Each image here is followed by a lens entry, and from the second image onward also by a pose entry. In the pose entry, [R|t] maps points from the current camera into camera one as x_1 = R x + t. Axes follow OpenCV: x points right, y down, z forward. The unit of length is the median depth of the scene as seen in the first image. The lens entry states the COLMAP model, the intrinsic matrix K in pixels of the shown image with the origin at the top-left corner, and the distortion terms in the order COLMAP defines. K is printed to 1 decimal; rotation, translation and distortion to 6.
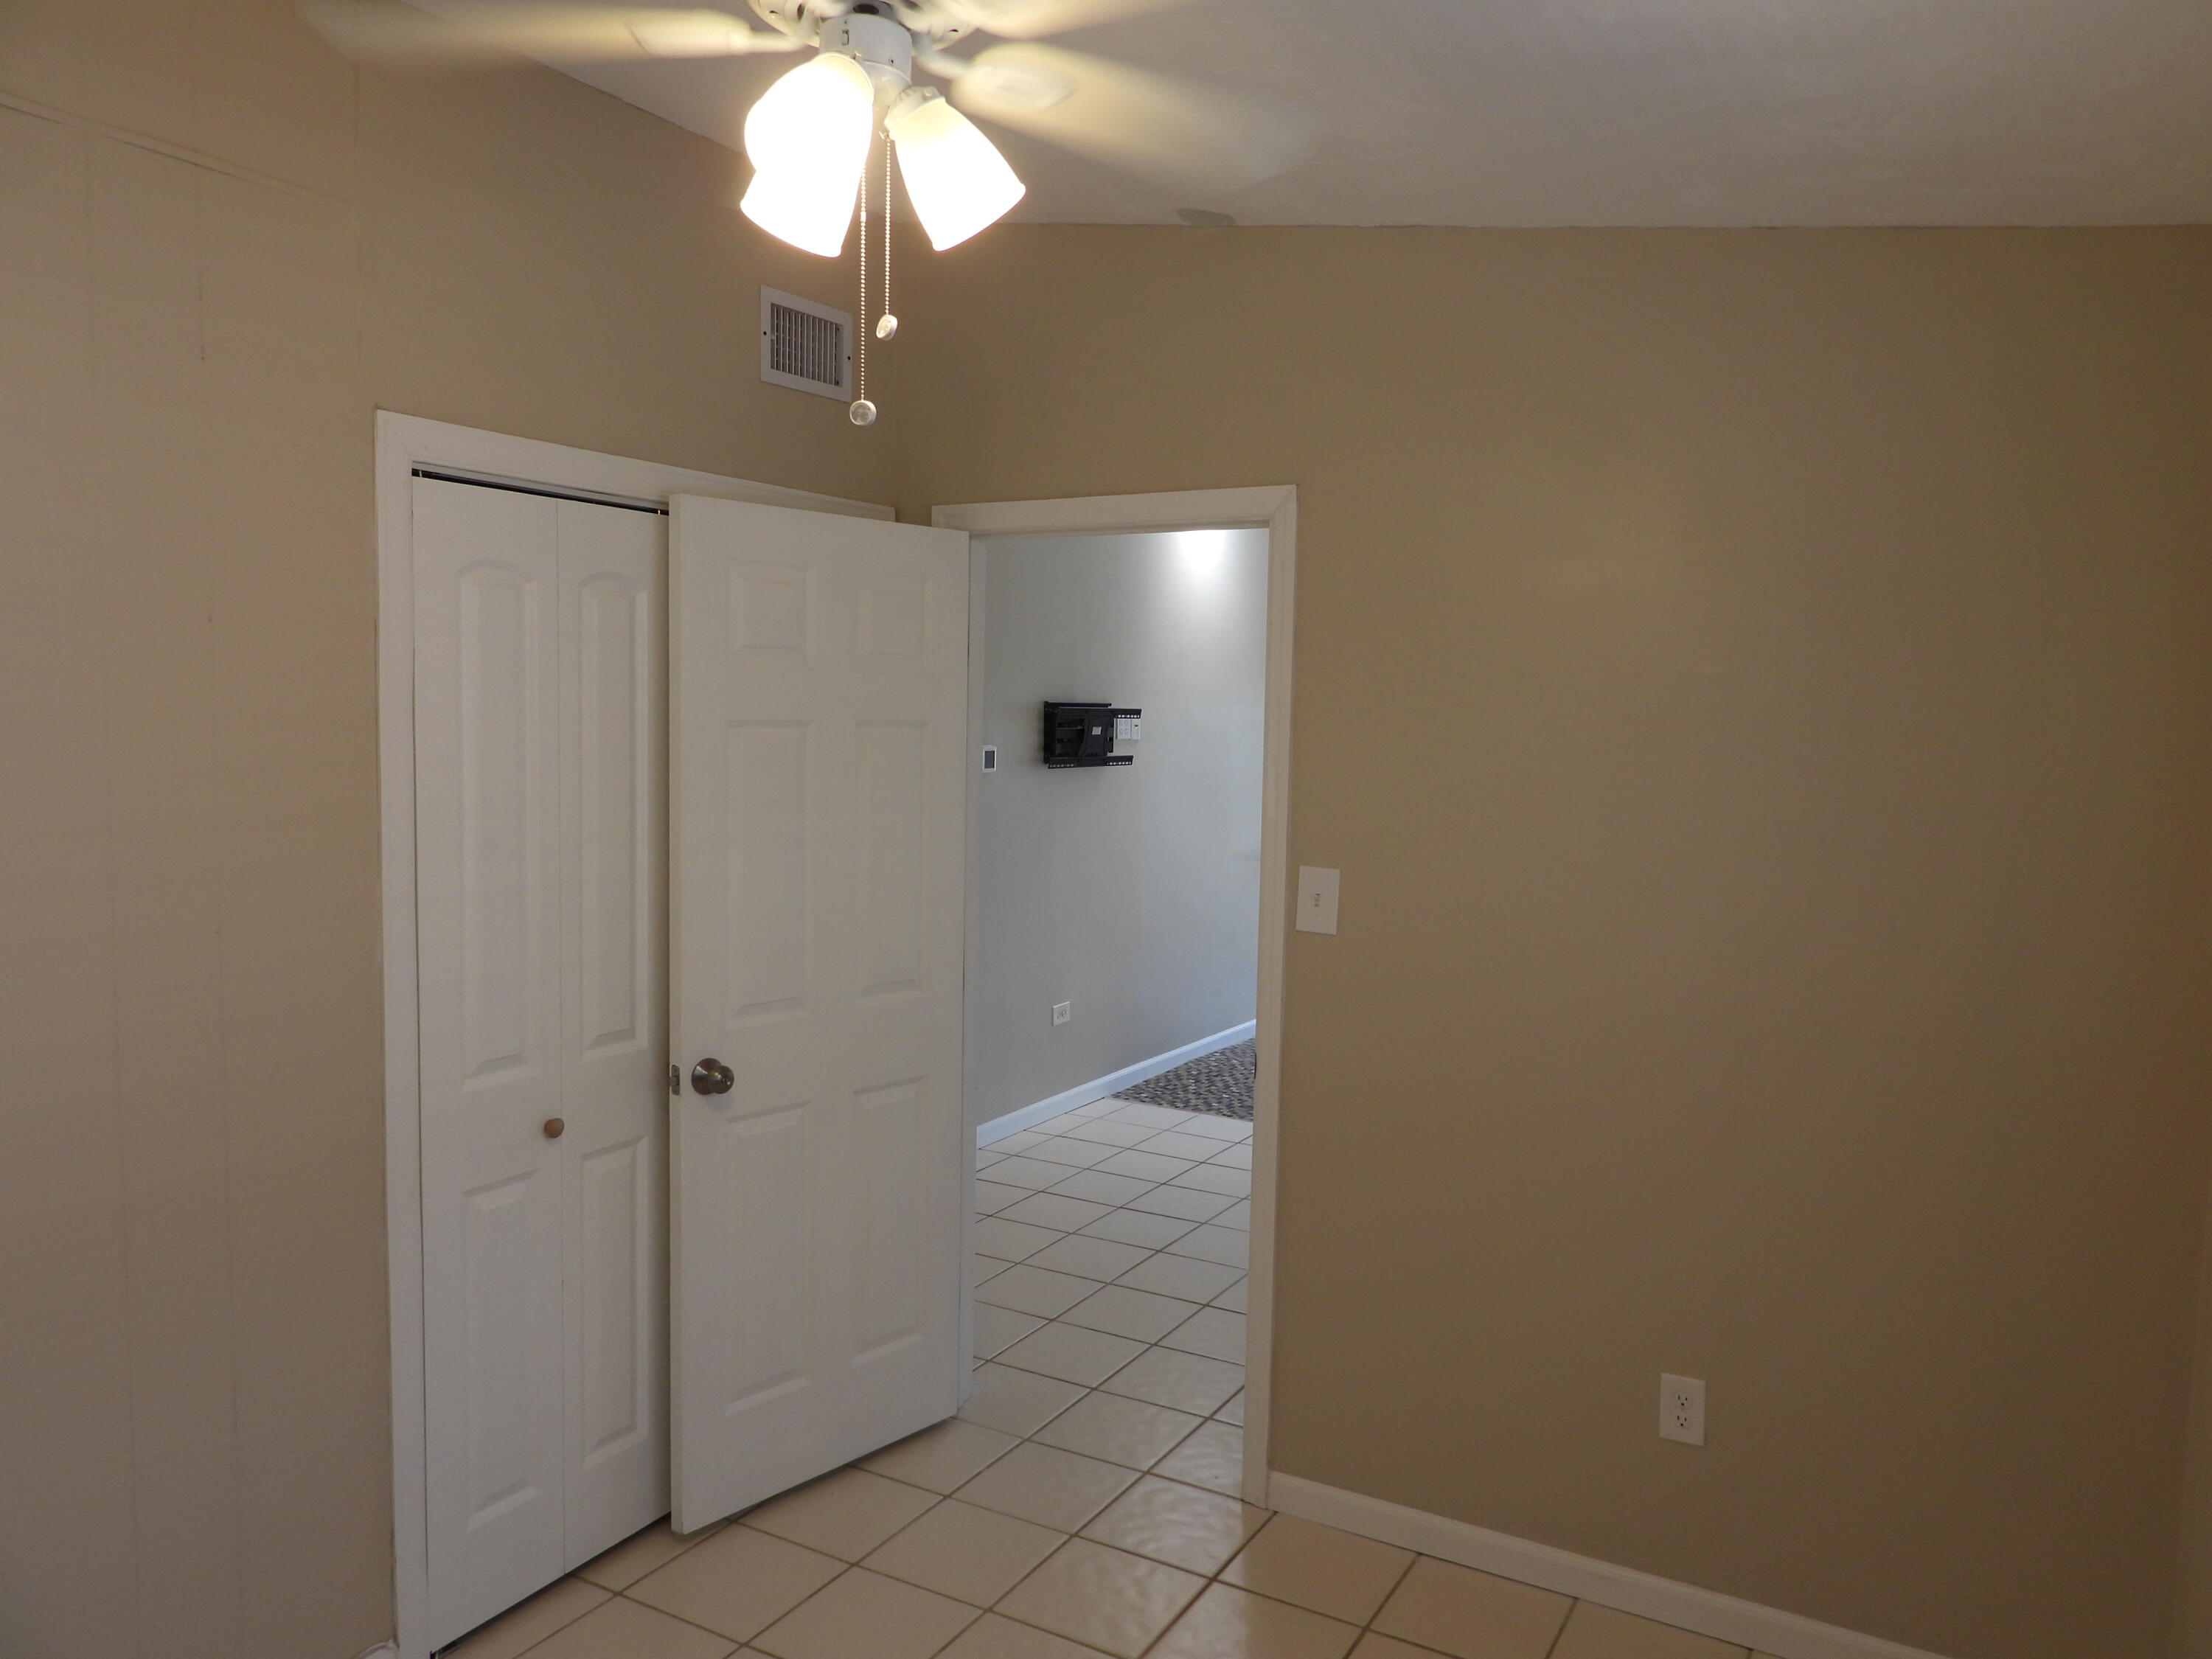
lens RADIAL K [[1589.9, 0, 1105.9], [0, 1589.9, 830.1], [0, 0, 1]] dist [-0.002070, 0.001654]
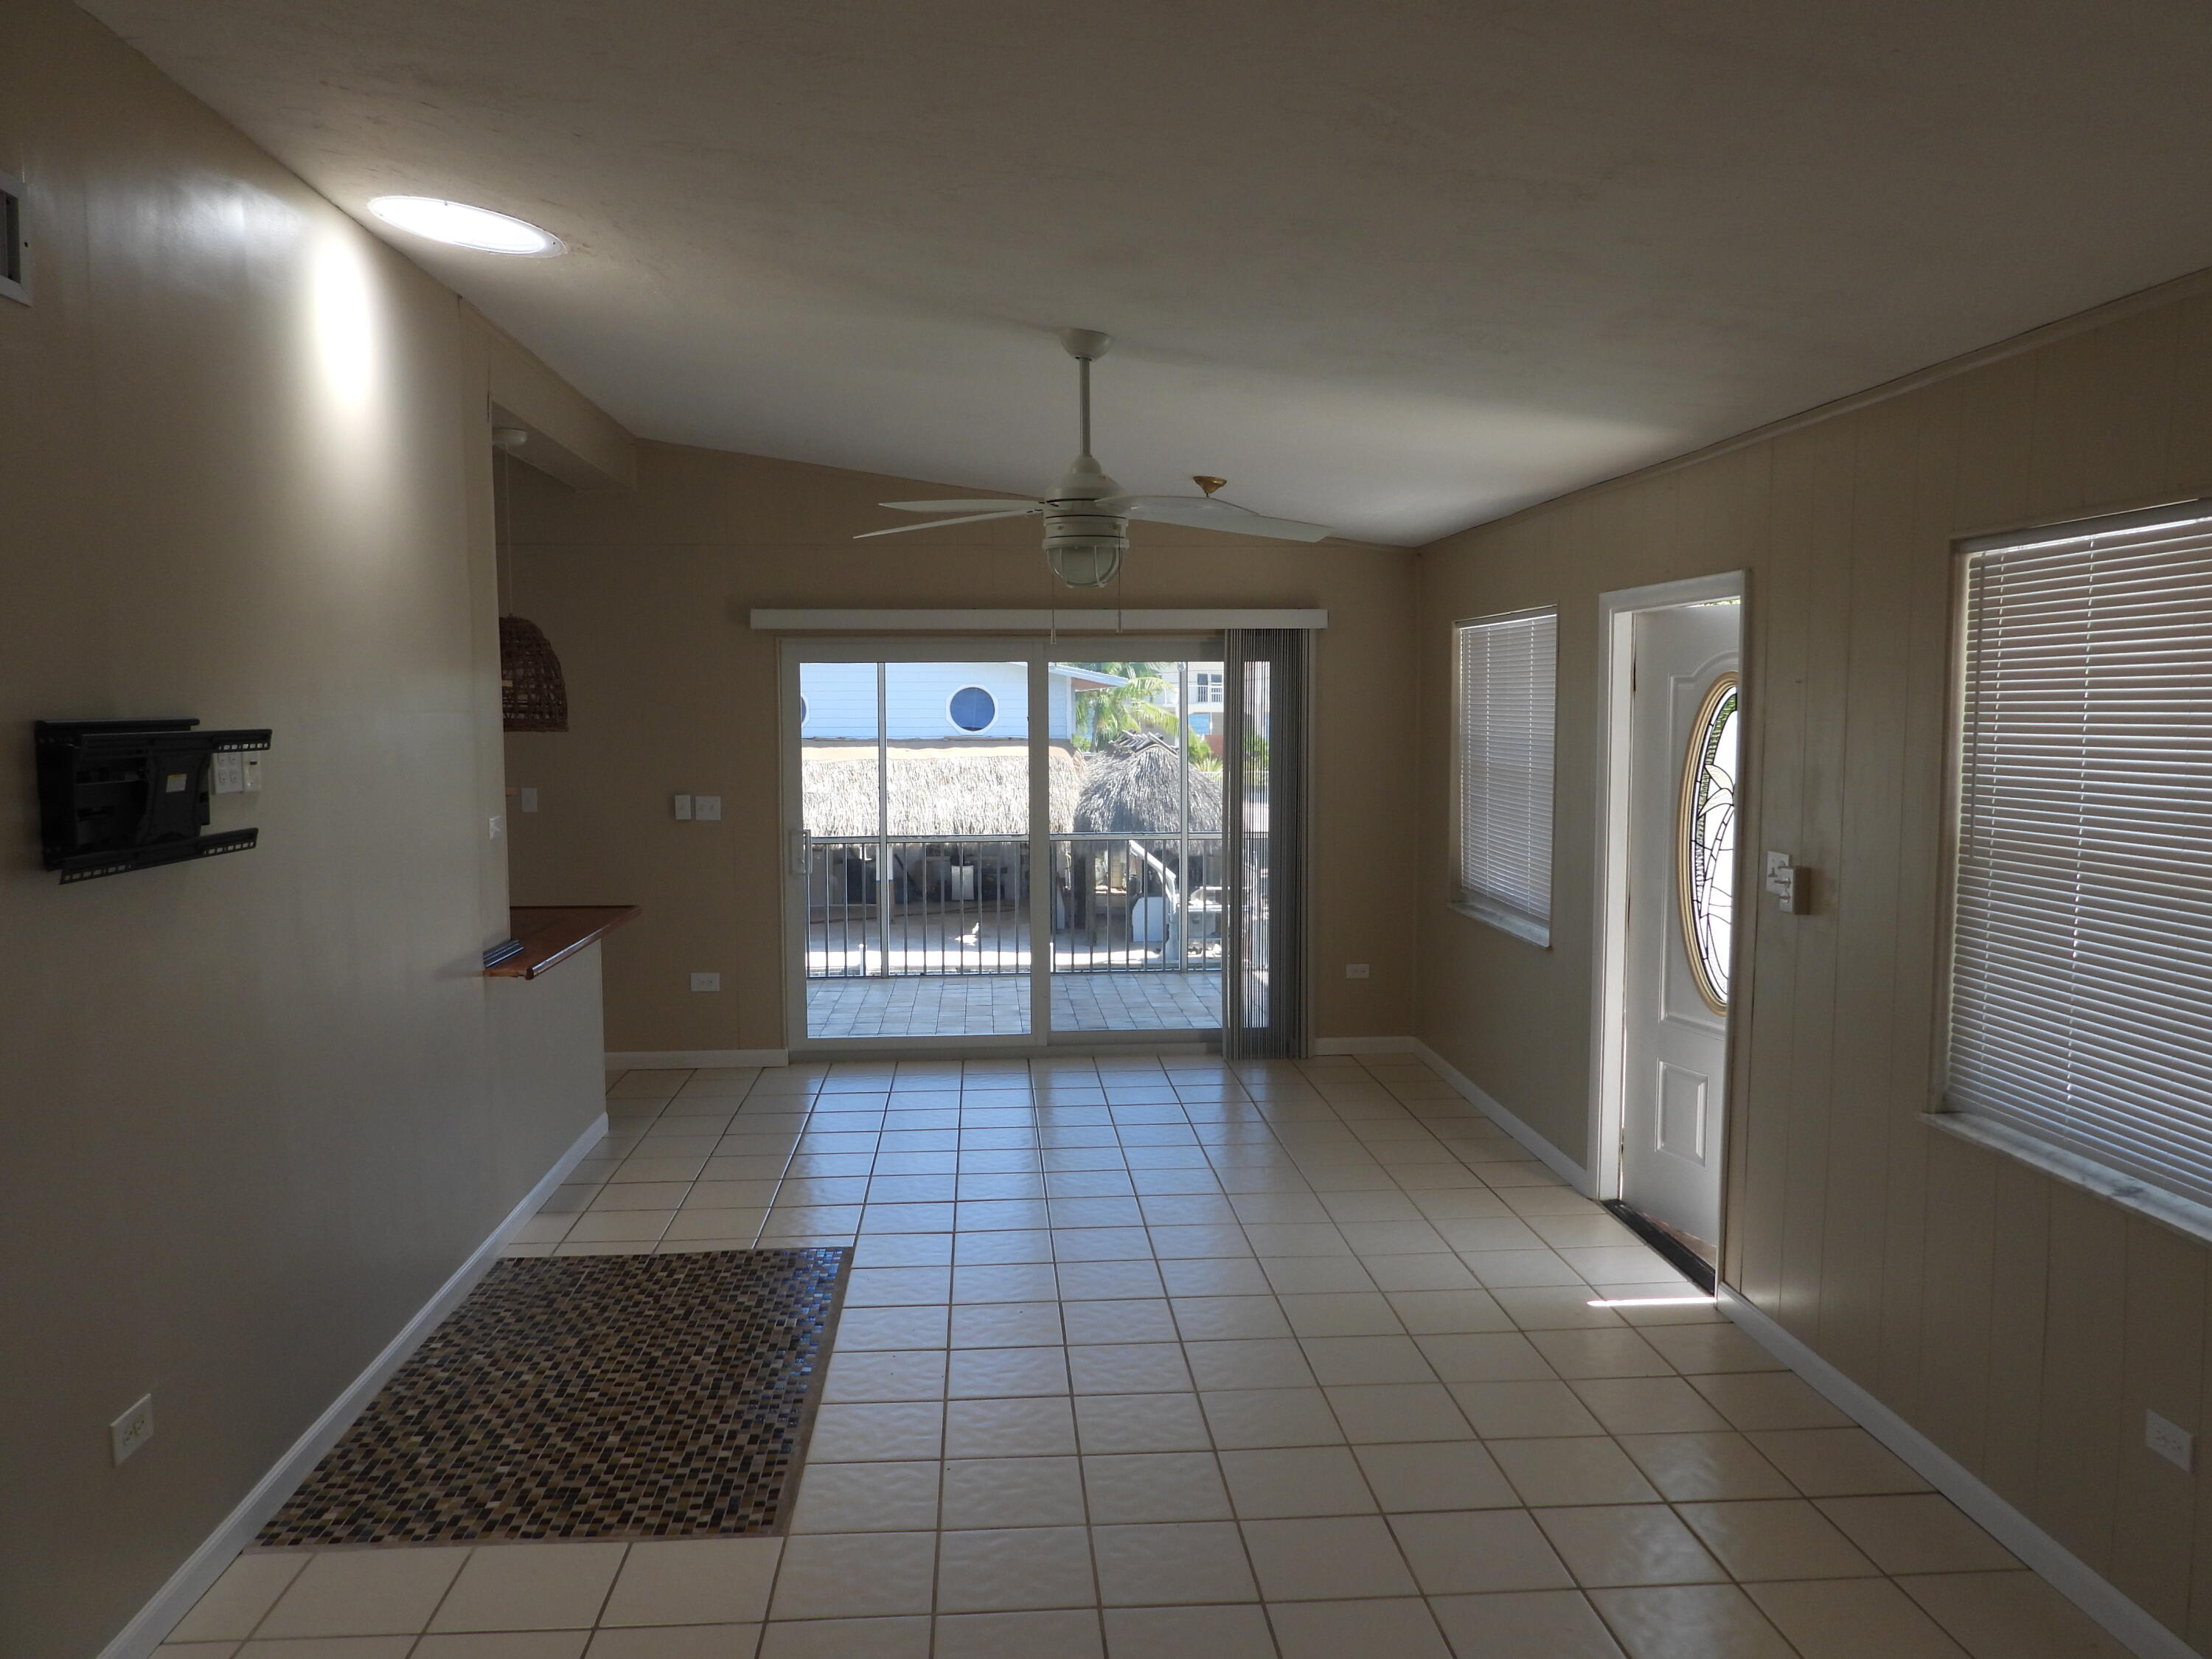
lens RADIAL K [[1589.9, 0, 1099.5], [0, 1589.9, 827.8], [0, 0, 1]] dist [-0.002070, 0.001654]
pose [[0.831575, -0.068057, 0.551227, -0.035828], [0.066835, 0.997514, 0.022330, -0.041707], [-0.551377, 0.018272, 0.834056, 0.476345]]
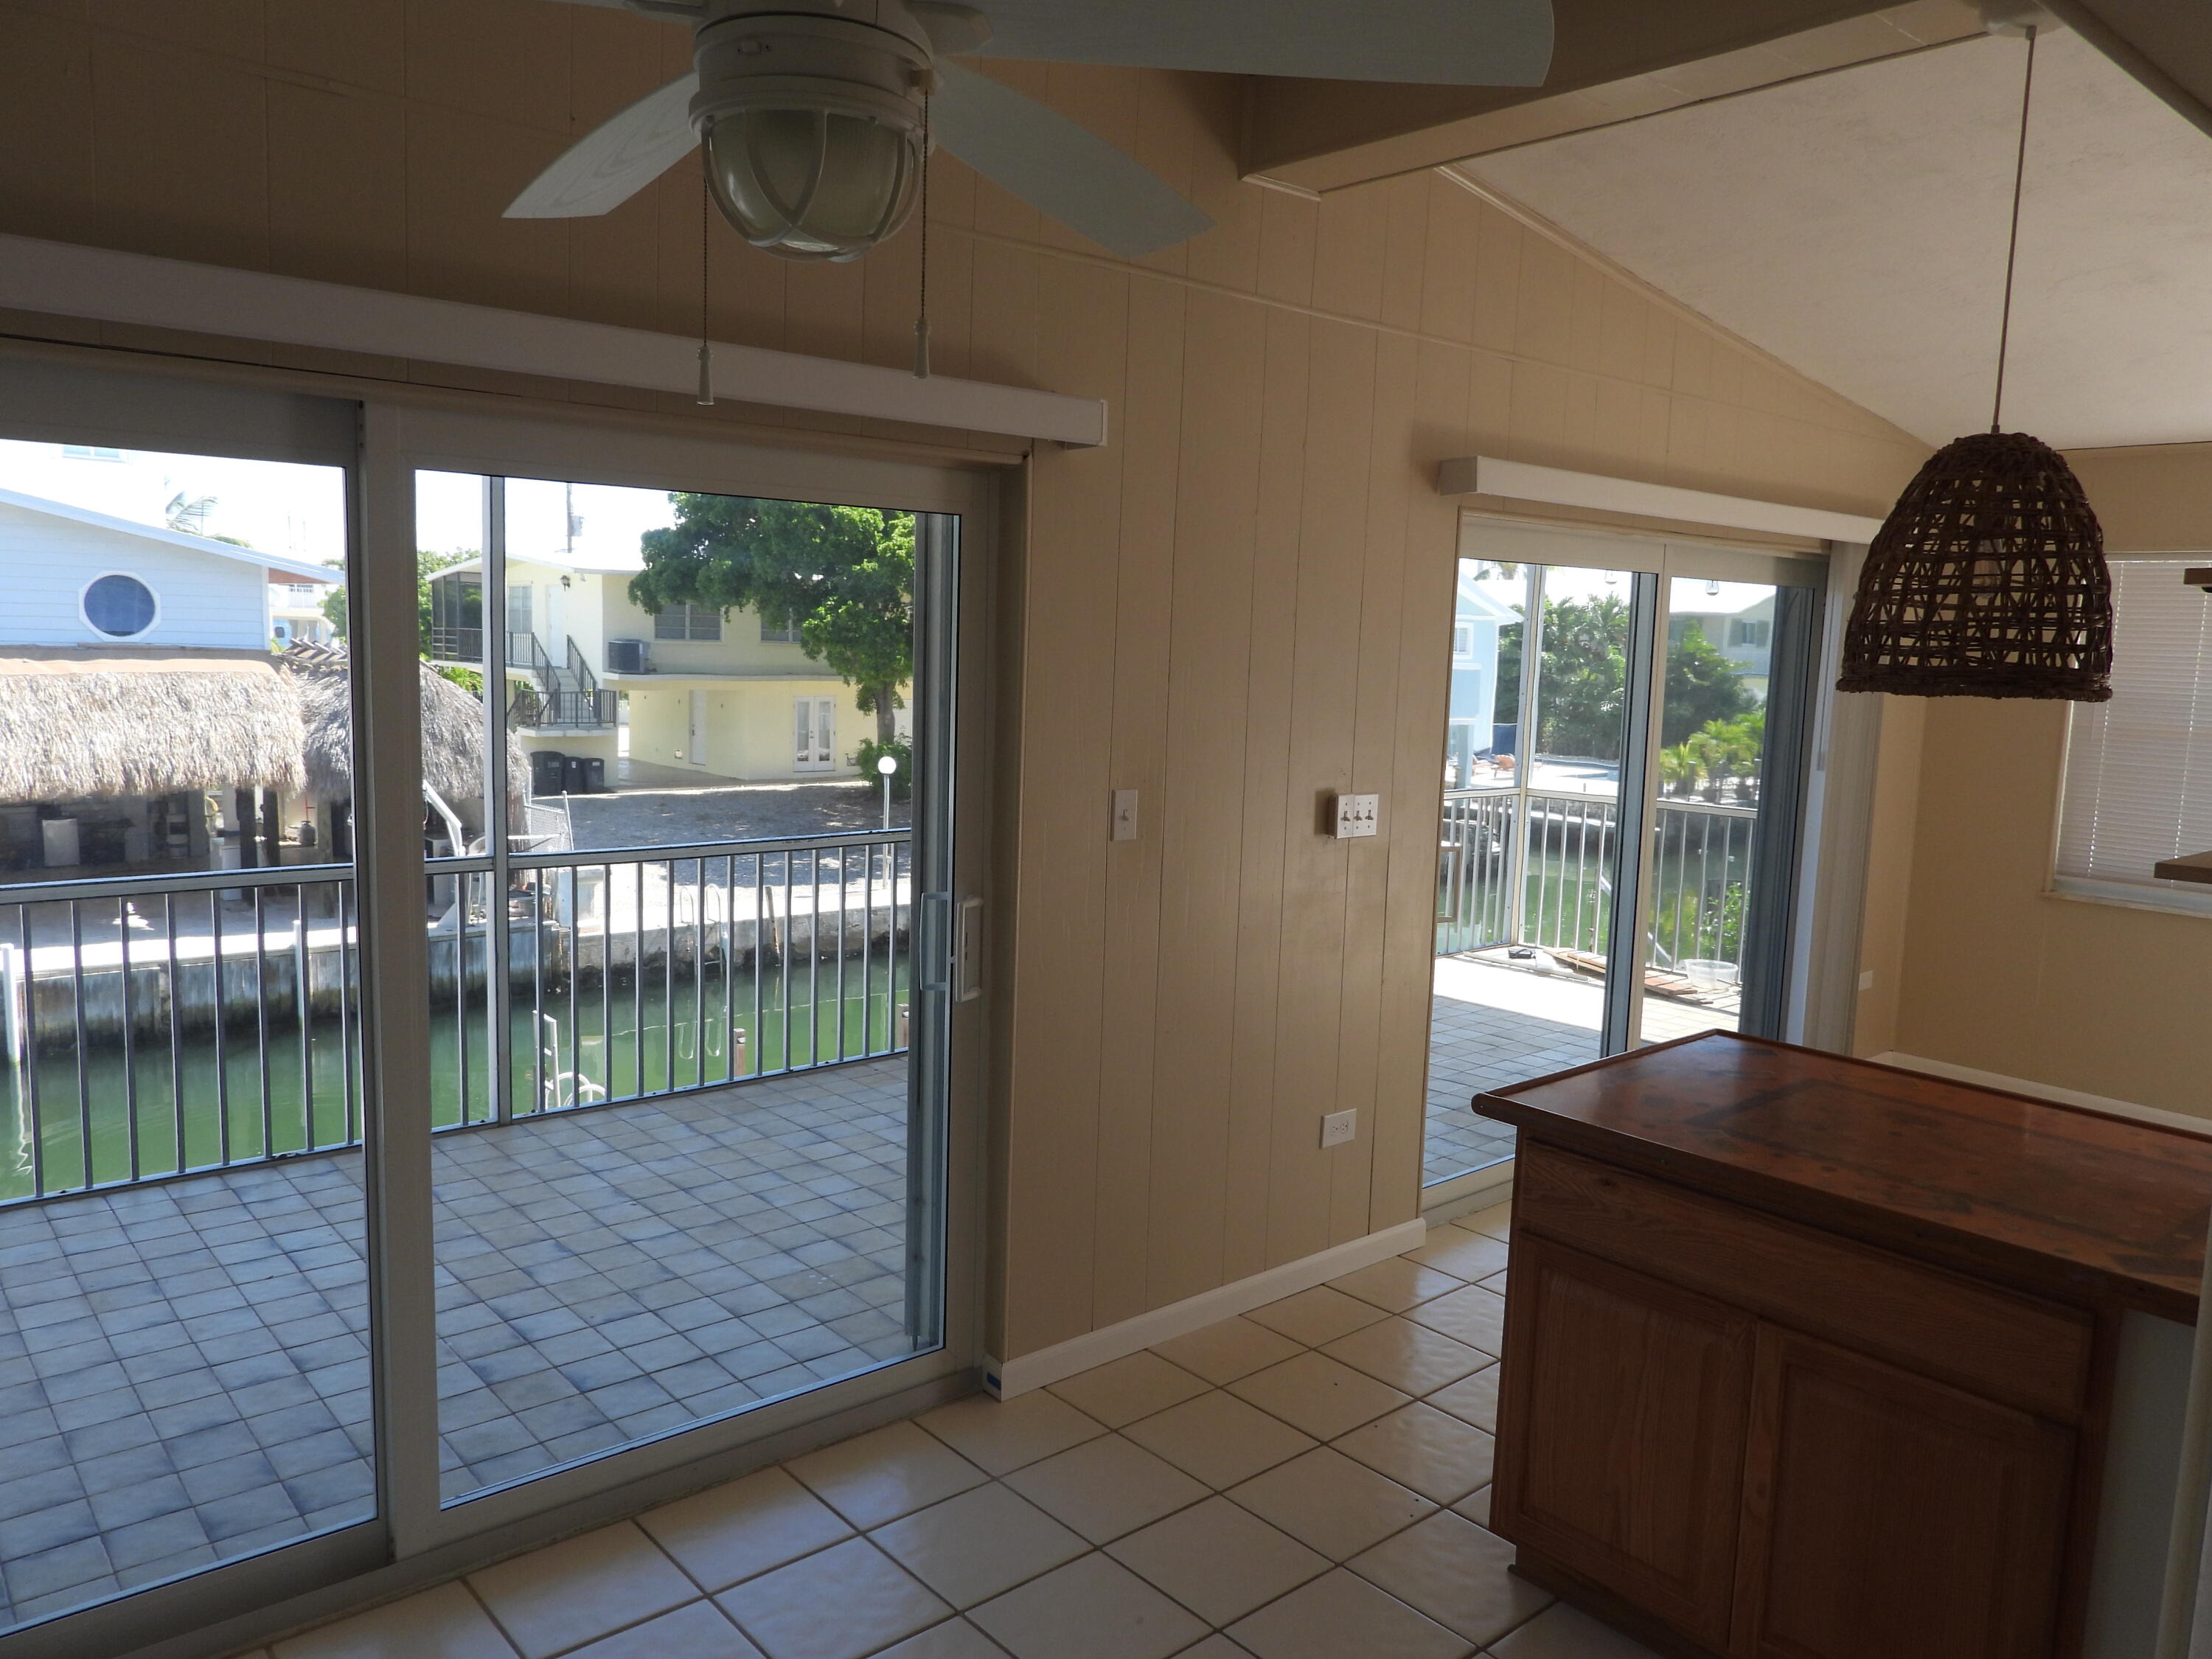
lens RADIAL K [[1589.9, 0, 1108.4], [0, 1589.9, 821.1], [0, 0, 1]] dist [-0.002070, 0.001654]
pose [[0.326101, -0.123363, 0.937251, -0.220599], [0.052724, 0.992279, 0.112261, -0.105335], [-0.943864, 0.012807, 0.330087, 1.261158]]
